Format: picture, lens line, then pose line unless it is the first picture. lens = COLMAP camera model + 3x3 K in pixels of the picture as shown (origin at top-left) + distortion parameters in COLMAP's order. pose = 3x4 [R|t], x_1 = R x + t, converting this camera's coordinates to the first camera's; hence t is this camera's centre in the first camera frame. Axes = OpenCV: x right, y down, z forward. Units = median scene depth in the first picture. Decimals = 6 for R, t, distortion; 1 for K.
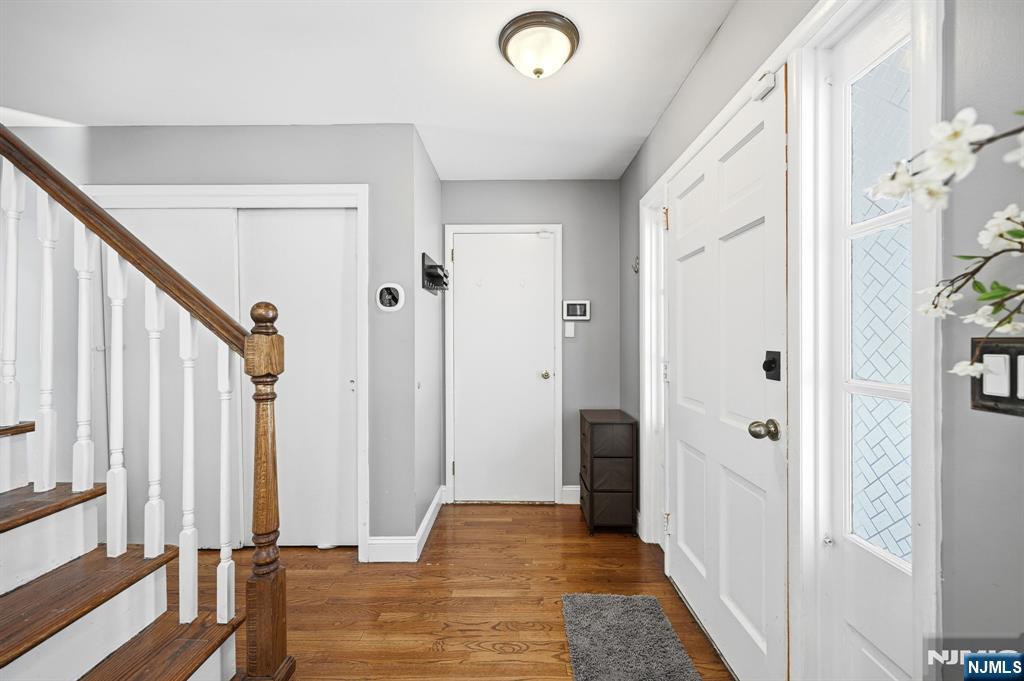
lens RADIAL K [[424.5, 0, 512.4], [0, 424.5, 338.9], [0, 0, 1]] dist [0.000097, 0.000455]
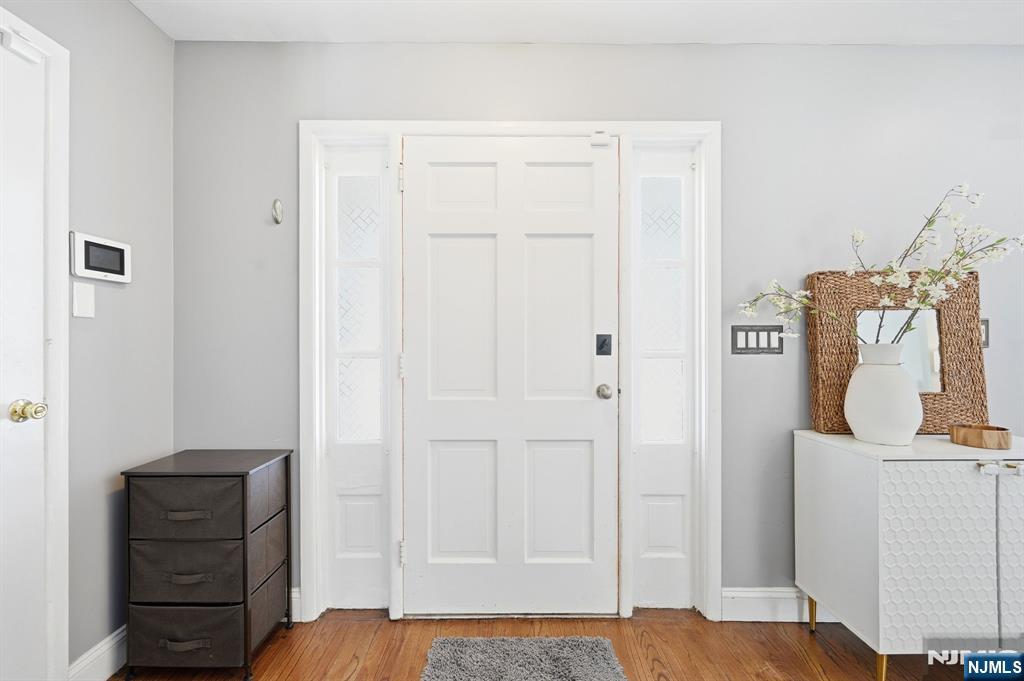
lens RADIAL K [[424.5, 0, 512.4], [0, 424.5, 338.9], [0, 0, 1]] dist [0.000097, 0.000455]
pose [[-0.029615, 0.001453, 0.999560, -0.617534], [-0.000647, 0.999999, -0.001473, 0.037429], [-0.999561, -0.000690, -0.029614, 1.086042]]
